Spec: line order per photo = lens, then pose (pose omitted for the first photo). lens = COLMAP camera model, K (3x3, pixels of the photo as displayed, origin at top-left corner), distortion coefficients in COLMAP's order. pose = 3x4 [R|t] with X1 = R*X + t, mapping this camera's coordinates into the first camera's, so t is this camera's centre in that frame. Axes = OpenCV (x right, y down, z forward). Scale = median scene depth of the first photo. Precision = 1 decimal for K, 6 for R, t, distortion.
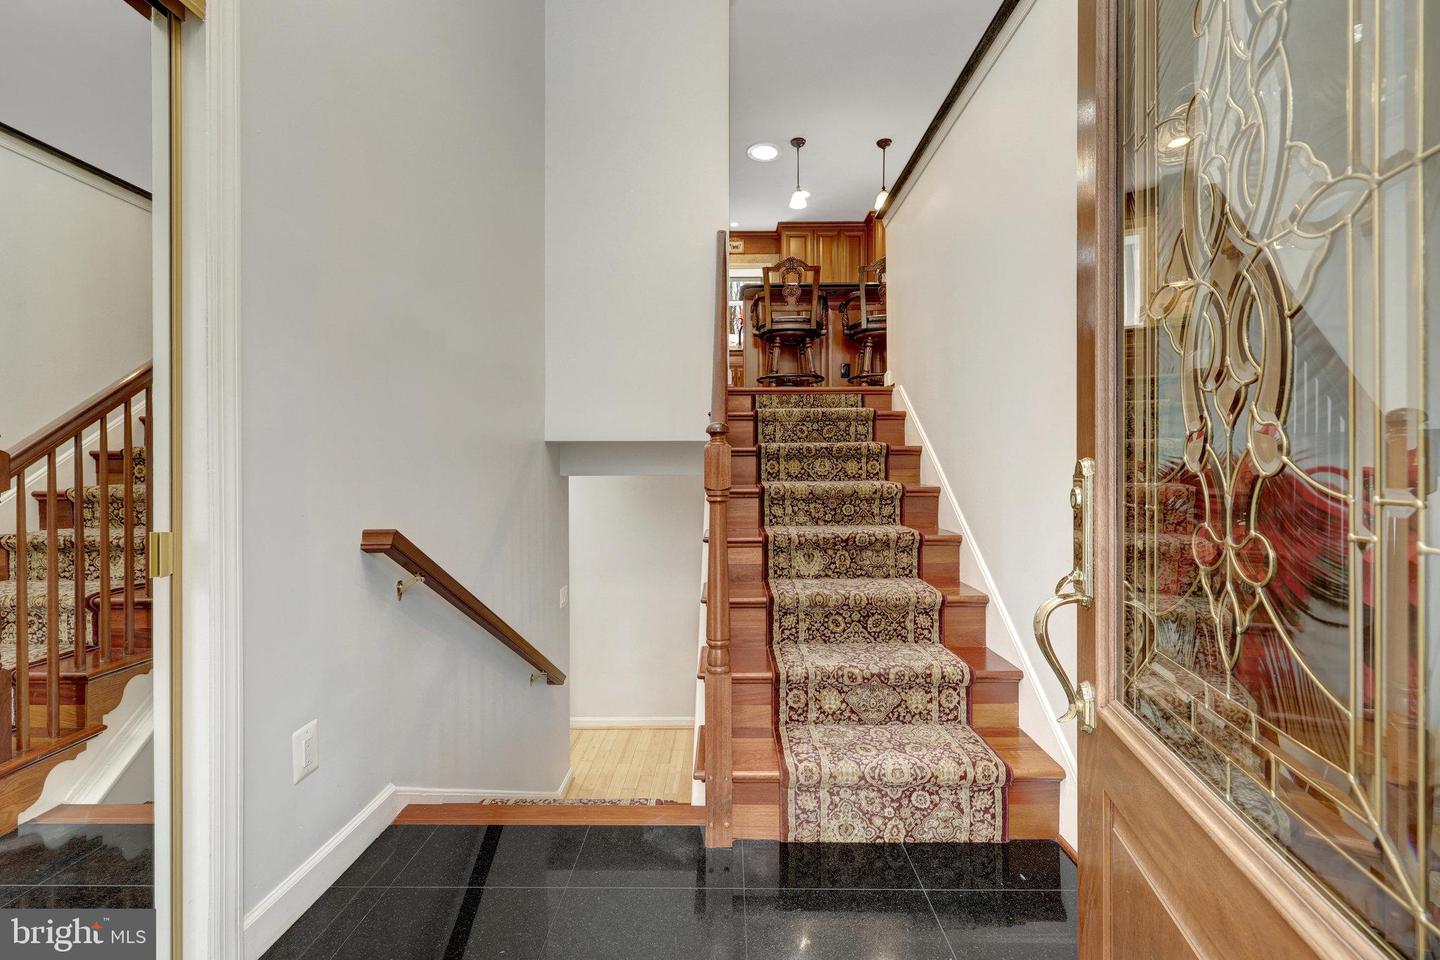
lens RADIAL K [[615.5, 0, 722.5], [0, 615.5, 470.6], [0, 0, 1]] dist [0.002123, 0.000431]
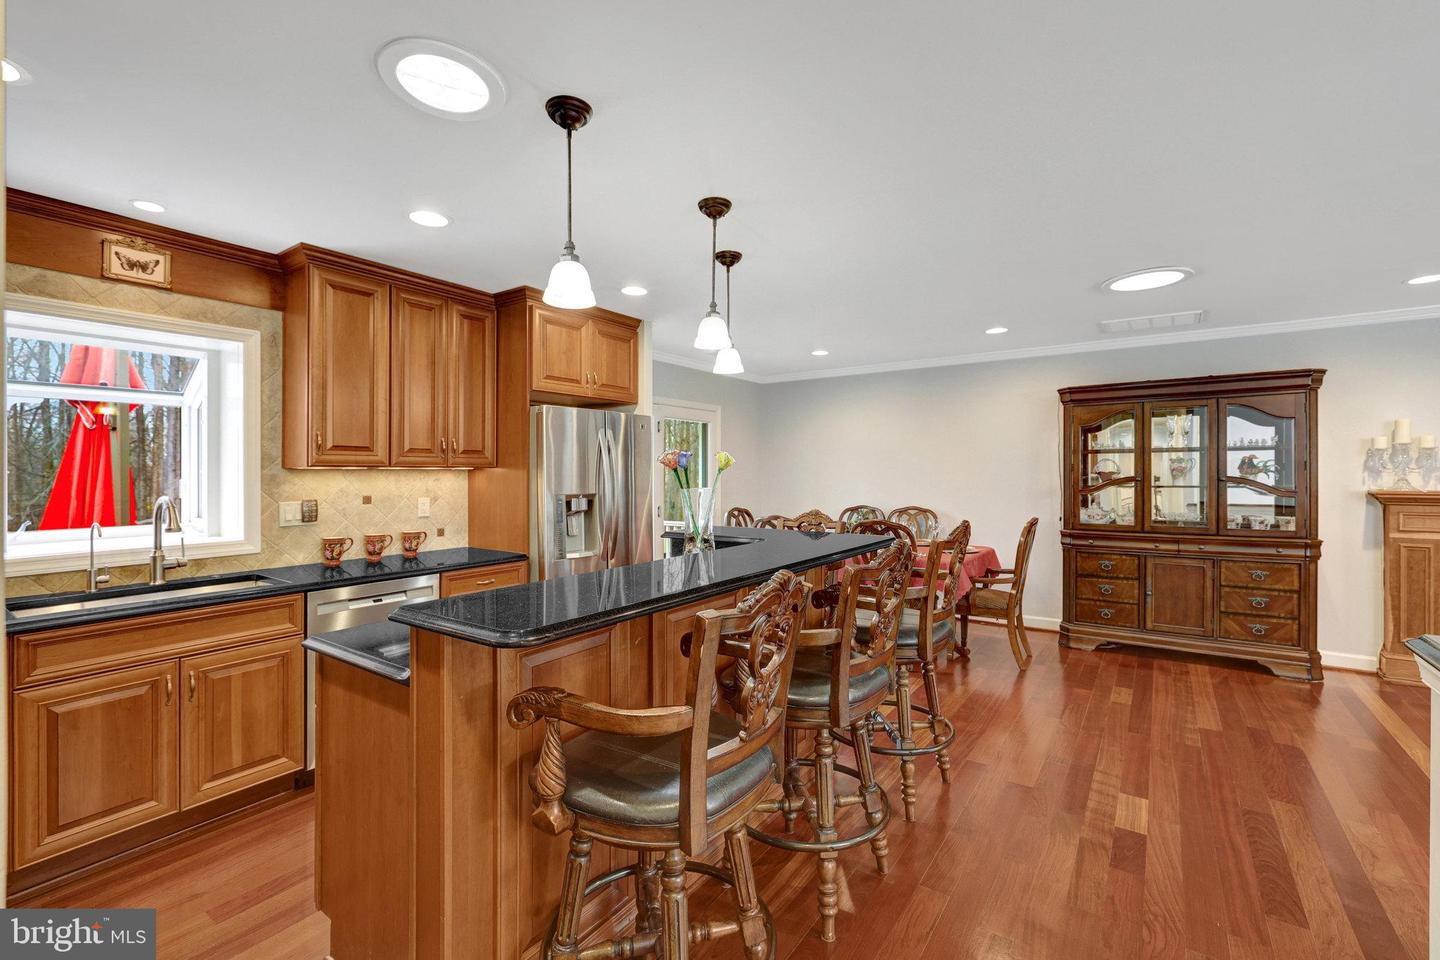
lens RADIAL K [[615.5, 0, 726.7], [0, 615.5, 478.4], [0, 0, 1]] dist [0.002123, 0.000431]
pose [[0.576387, -0.008127, 0.817136, -0.074602], [0.009897, 0.999947, 0.002964, -0.252048], [-0.817117, 0.006379, 0.576437, 0.556263]]
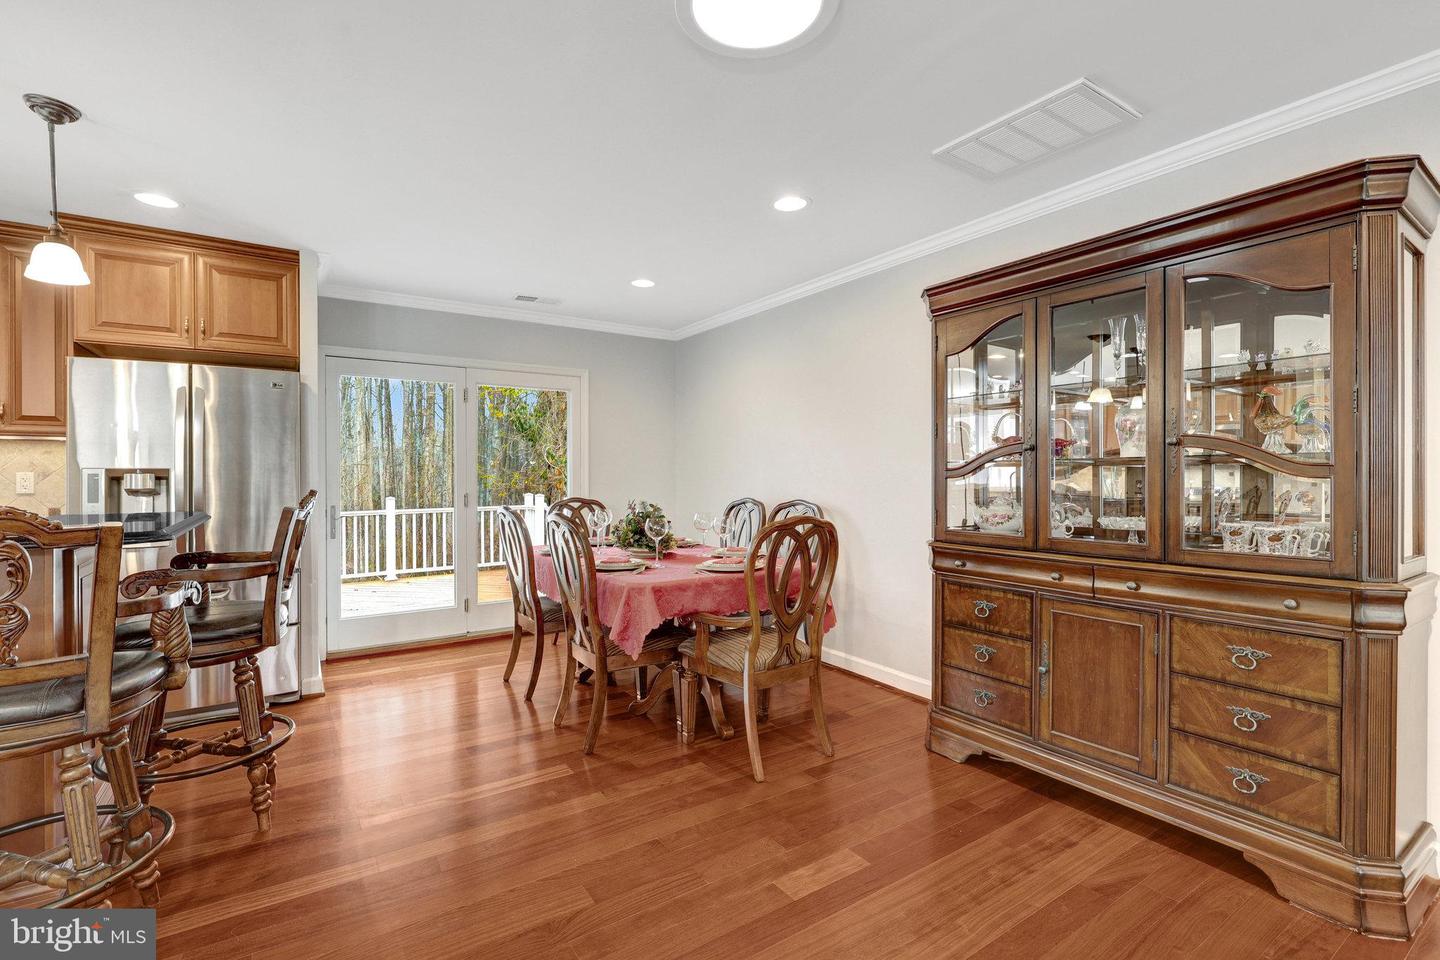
lens RADIAL K [[648.1, 0, 715.3], [0, 648.1, 474.0], [0, 0, 1]] dist [-0.002511, 0.000184]
pose [[0.830981, -0.001113, 0.556299, 0.351137], [0.005513, 0.999965, -0.006233, -0.229965], [-0.556273, 0.008247, 0.830959, 0.383677]]
